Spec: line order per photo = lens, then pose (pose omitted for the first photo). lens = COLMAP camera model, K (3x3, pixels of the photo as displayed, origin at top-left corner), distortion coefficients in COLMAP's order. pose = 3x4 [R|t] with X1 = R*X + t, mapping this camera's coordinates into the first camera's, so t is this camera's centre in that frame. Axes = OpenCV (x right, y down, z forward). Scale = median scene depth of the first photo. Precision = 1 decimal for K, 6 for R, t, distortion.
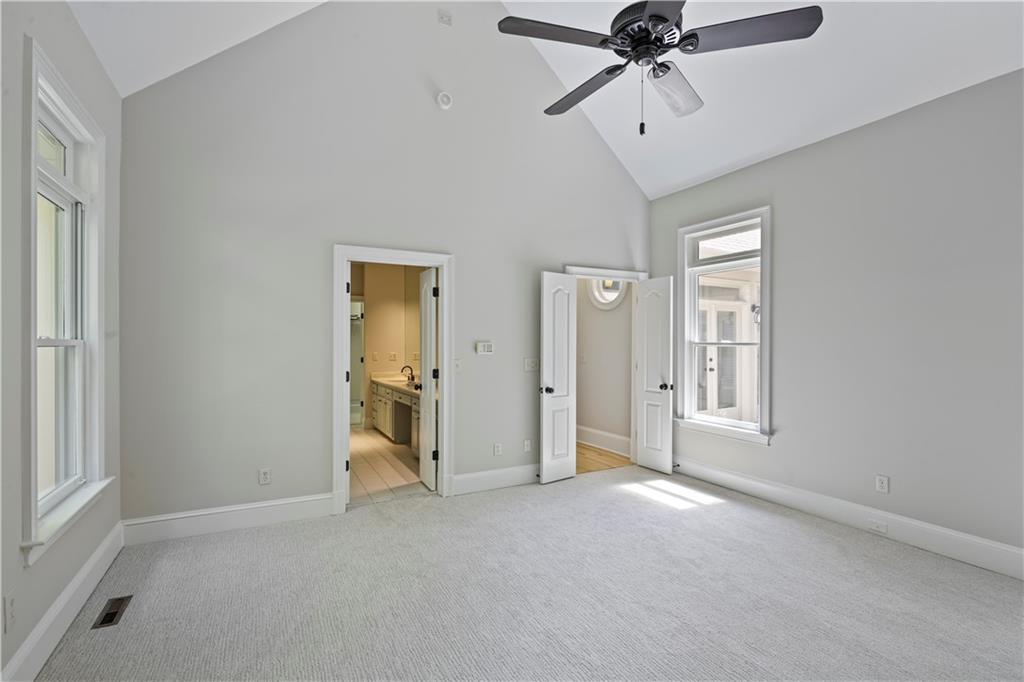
lens RADIAL K [[468.1, 0, 511.0], [0, 468.1, 343.1], [0, 0, 1]] dist [0.001952, -0.002012]
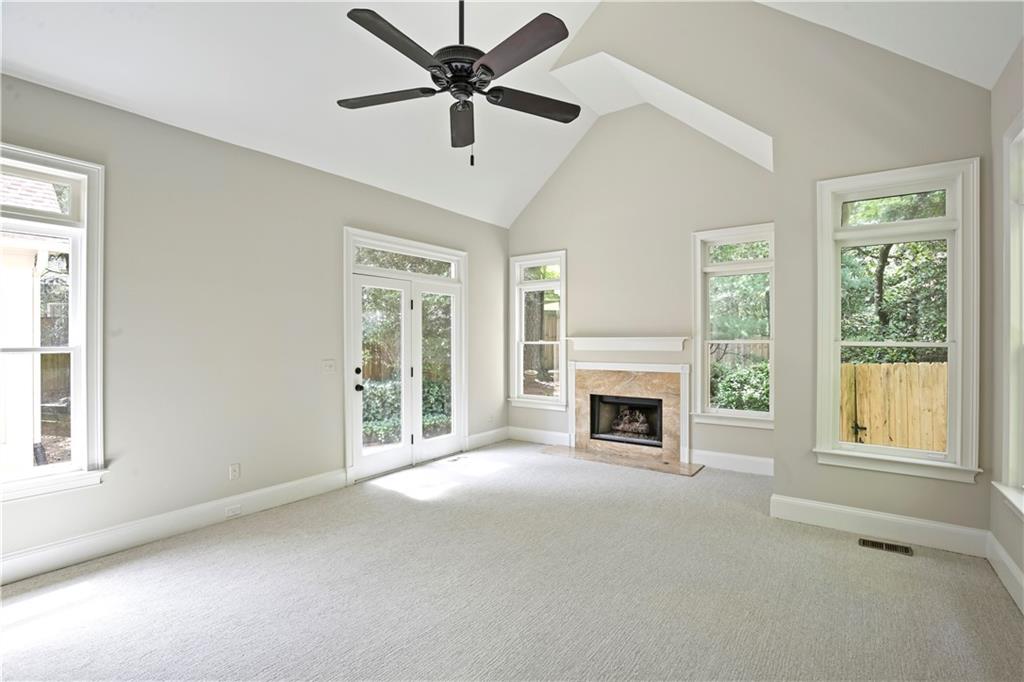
lens RADIAL K [[468.1, 0, 509.9], [0, 468.1, 340.5], [0, 0, 1]] dist [0.001952, -0.002012]
pose [[-0.435756, 0.001086, 0.900064, -0.440109], [-0.000853, 0.999998, -0.001619, -0.011869], [-0.900064, -0.001473, -0.435755, 0.774872]]
